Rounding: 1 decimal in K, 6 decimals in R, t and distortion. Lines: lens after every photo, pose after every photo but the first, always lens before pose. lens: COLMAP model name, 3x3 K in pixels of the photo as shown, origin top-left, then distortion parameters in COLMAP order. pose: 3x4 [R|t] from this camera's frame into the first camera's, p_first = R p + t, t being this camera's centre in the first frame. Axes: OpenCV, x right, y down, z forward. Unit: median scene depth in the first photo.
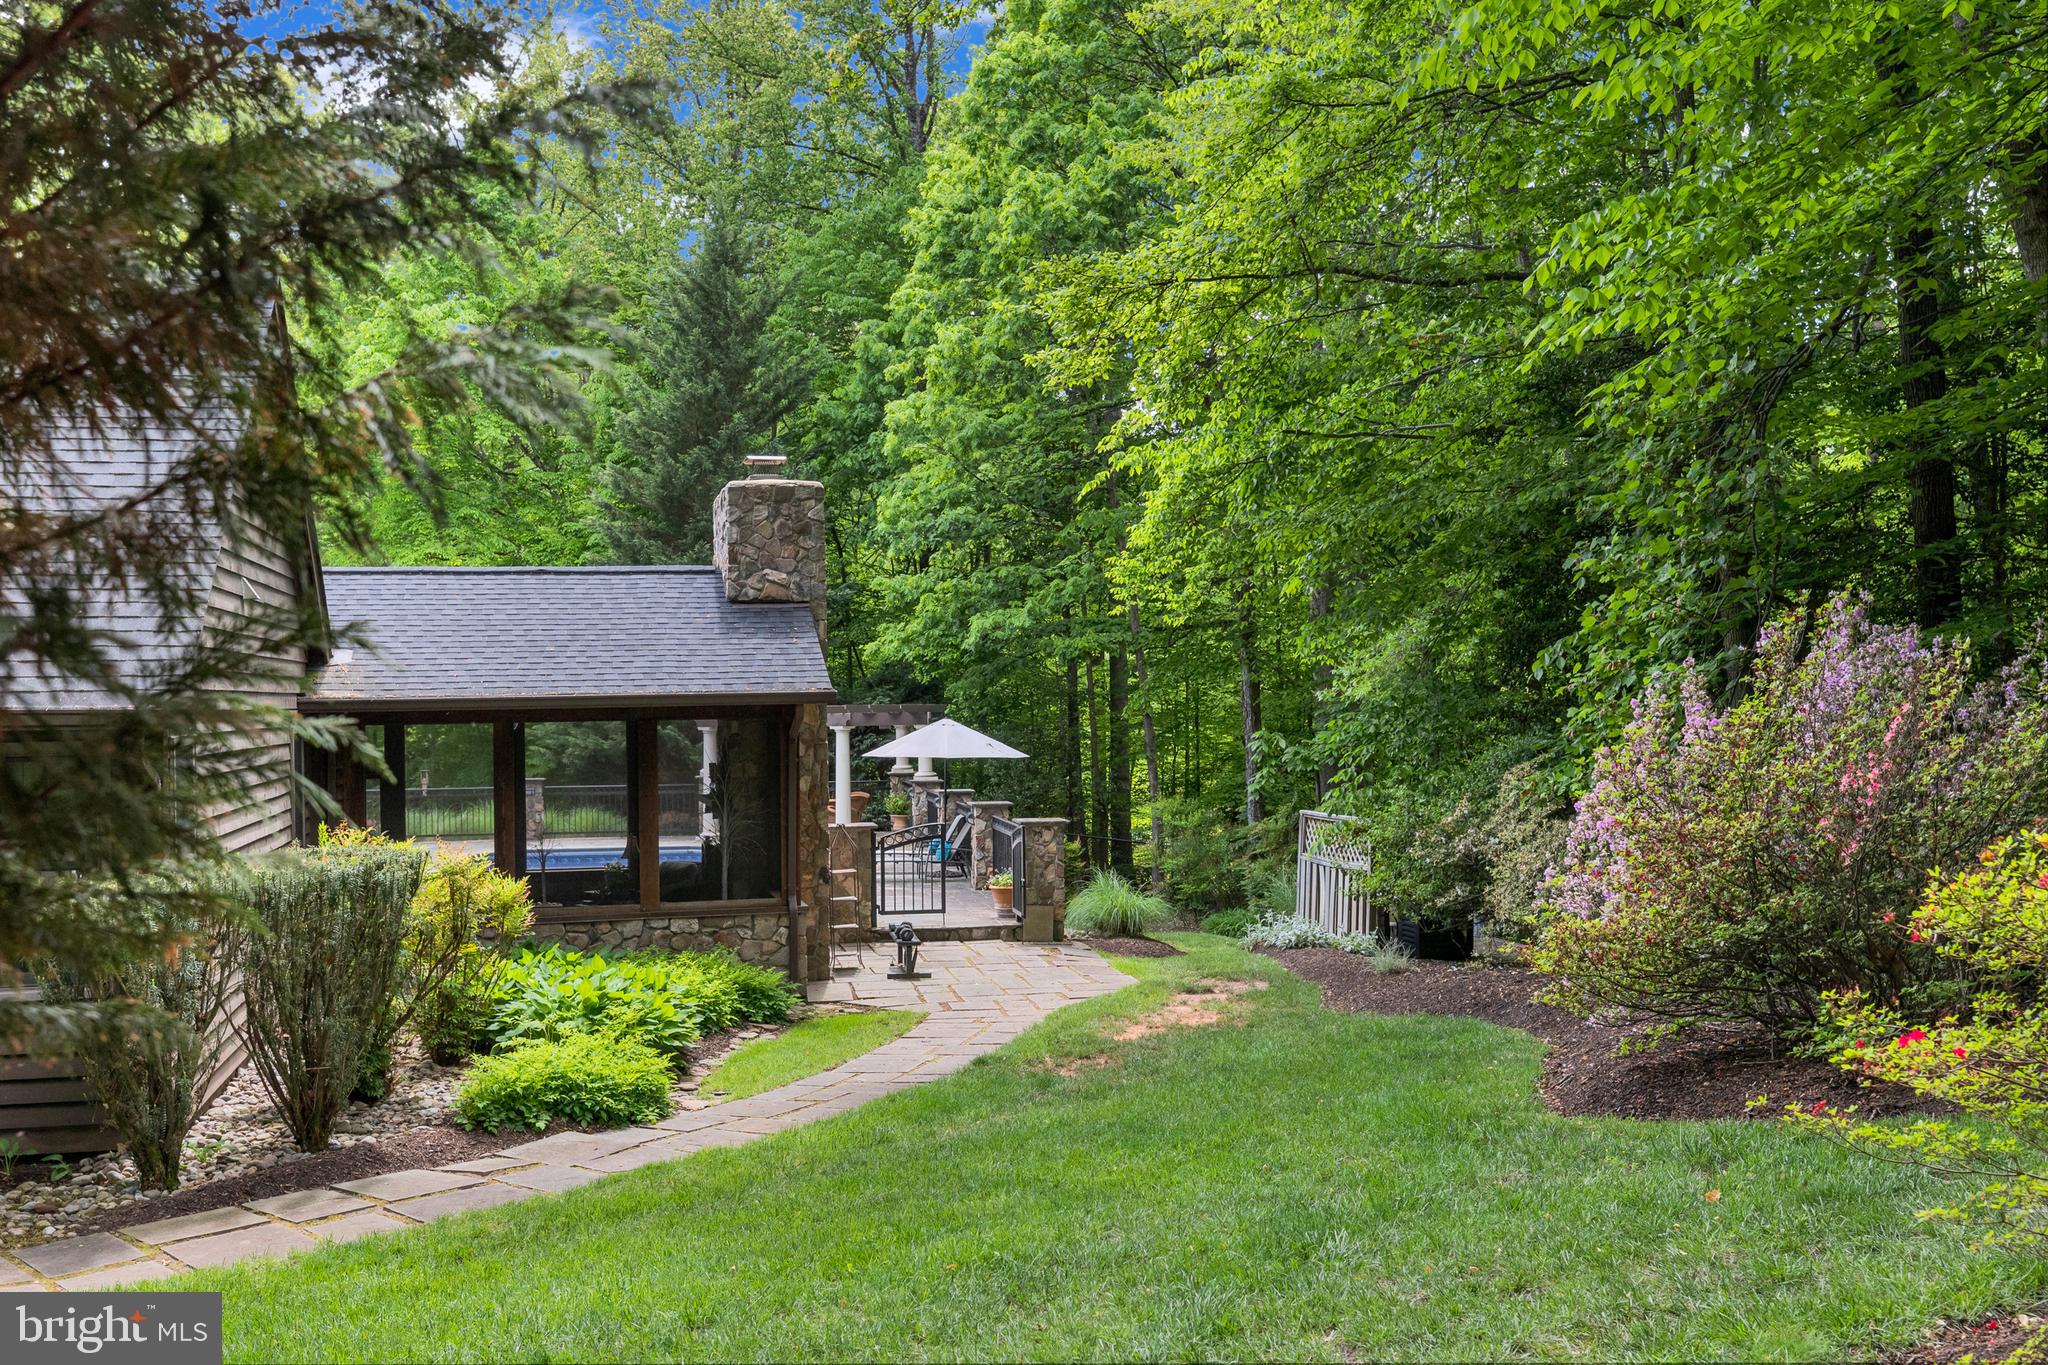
lens RADIAL K [[1918.8, 0, 1024.0], [0, 1918.8, 682.5], [0, 0, 1]] dist [-0.010066, 0.011692]
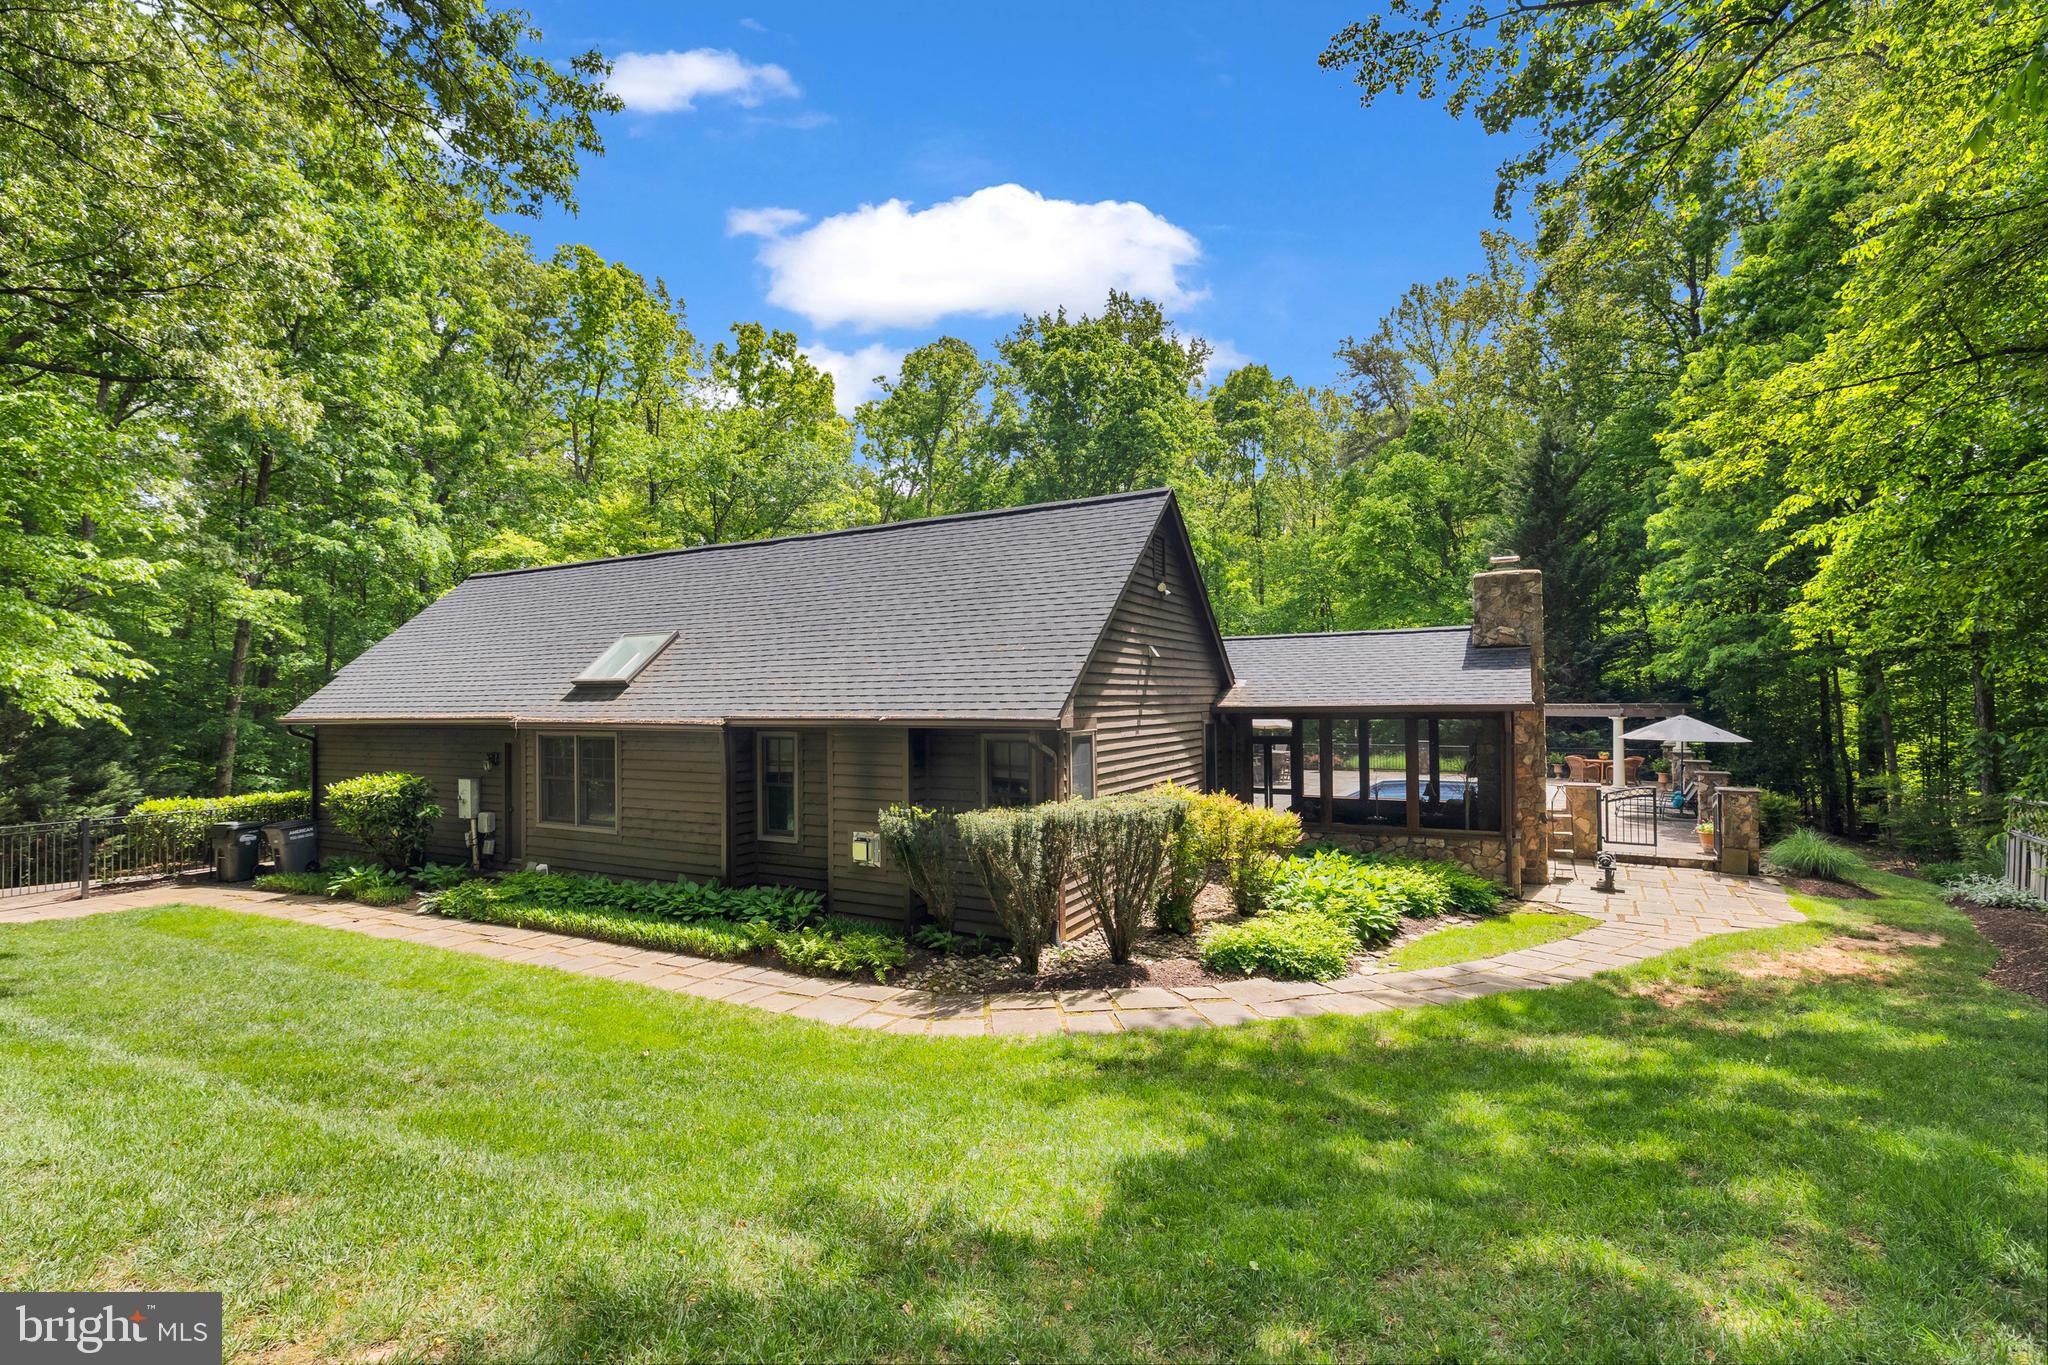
lens RADIAL K [[907.7, 0, 1024.0], [0, 907.7, 682.5], [0, 0, 1]] dist [0.008166, 0.000160]
pose [[0.752977, -0.006478, -0.658015, 0.076645], [0.004246, 0.999979, -0.004986, -0.010594], [0.658033, 0.000961, 0.752988, 0.172549]]
